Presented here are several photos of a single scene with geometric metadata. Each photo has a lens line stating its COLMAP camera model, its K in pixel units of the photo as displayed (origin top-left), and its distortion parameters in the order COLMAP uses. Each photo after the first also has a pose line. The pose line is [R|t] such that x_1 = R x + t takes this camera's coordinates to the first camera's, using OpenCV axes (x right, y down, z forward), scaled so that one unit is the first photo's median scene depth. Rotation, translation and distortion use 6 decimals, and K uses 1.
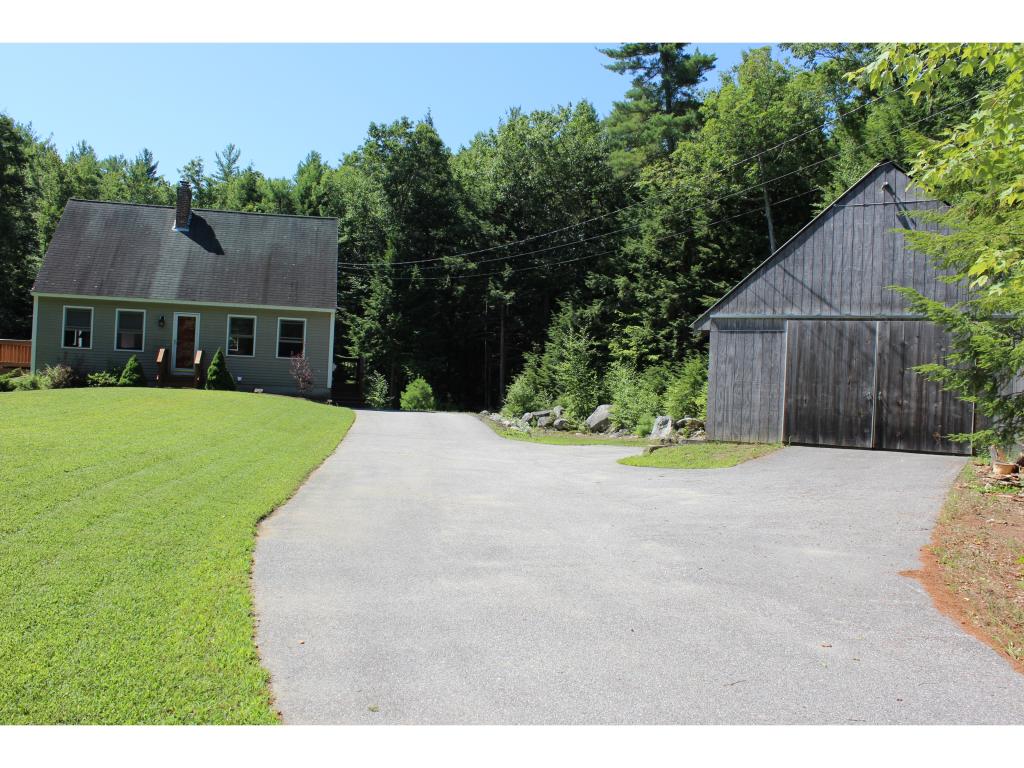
lens RADIAL K [[892.1, 0, 499.2], [0, 892.1, 387.2], [0, 0, 1]] dist [-0.155176, 0.170037]
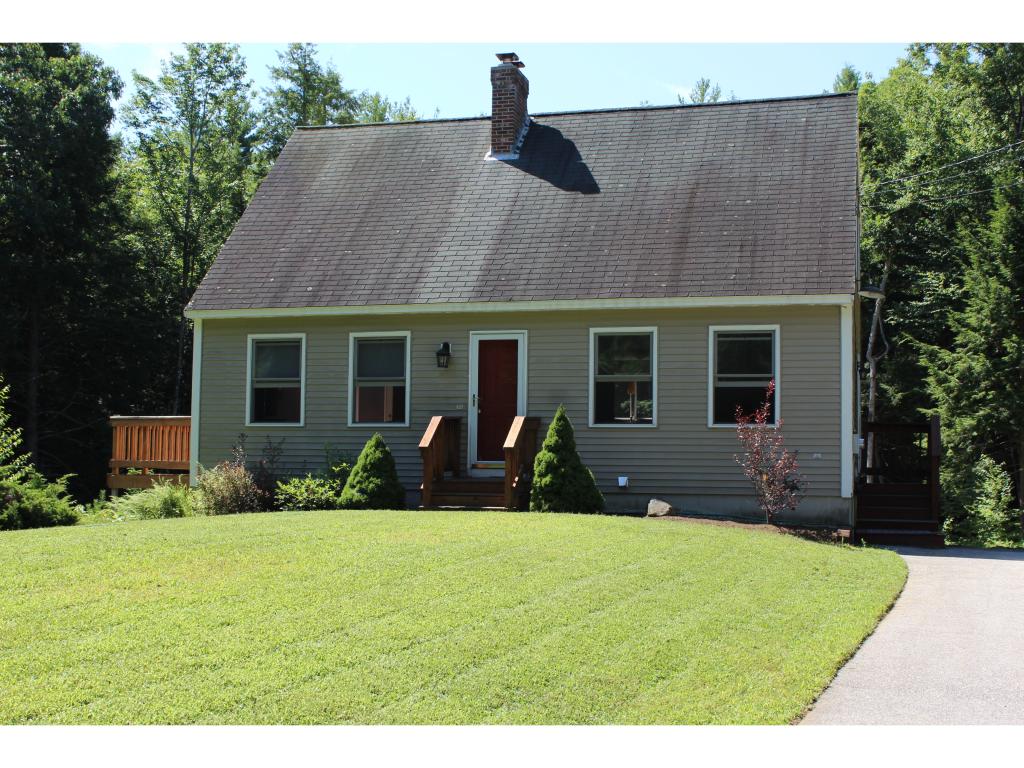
lens RADIAL K [[1318.2, 0, 512.0], [0, 1318.2, 384.0], [0, 0, 1]] dist [-0.026189, -0.008265]
pose [[0.880438, -0.066760, -0.469437, -0.033752], [0.028484, 0.995697, -0.088178, -0.001382], [0.473304, 0.064264, 0.878552, 0.302979]]
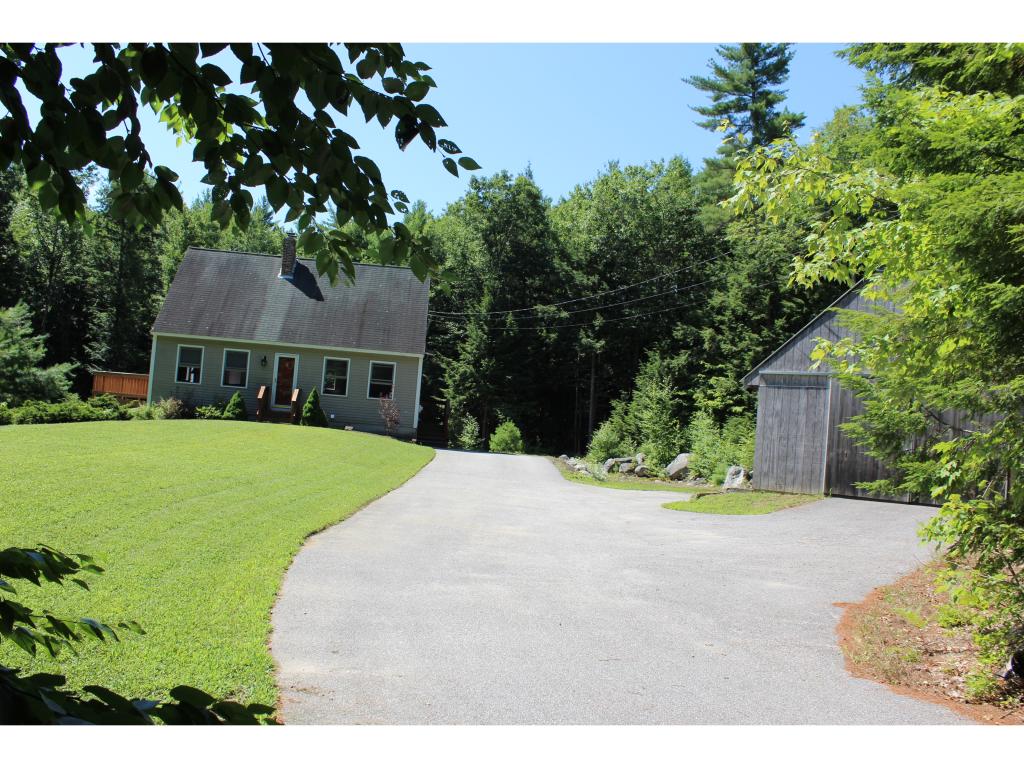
lens RADIAL K [[892.1, 0, 499.2], [0, 892.1, 387.2], [0, 0, 1]] dist [-0.155176, 0.170037]
pose [[0.992442, 0.028770, -0.119293, 0.025111], [-0.034649, 0.998270, -0.047501, -0.000557], [0.117720, 0.051275, 0.991722, -0.037152]]
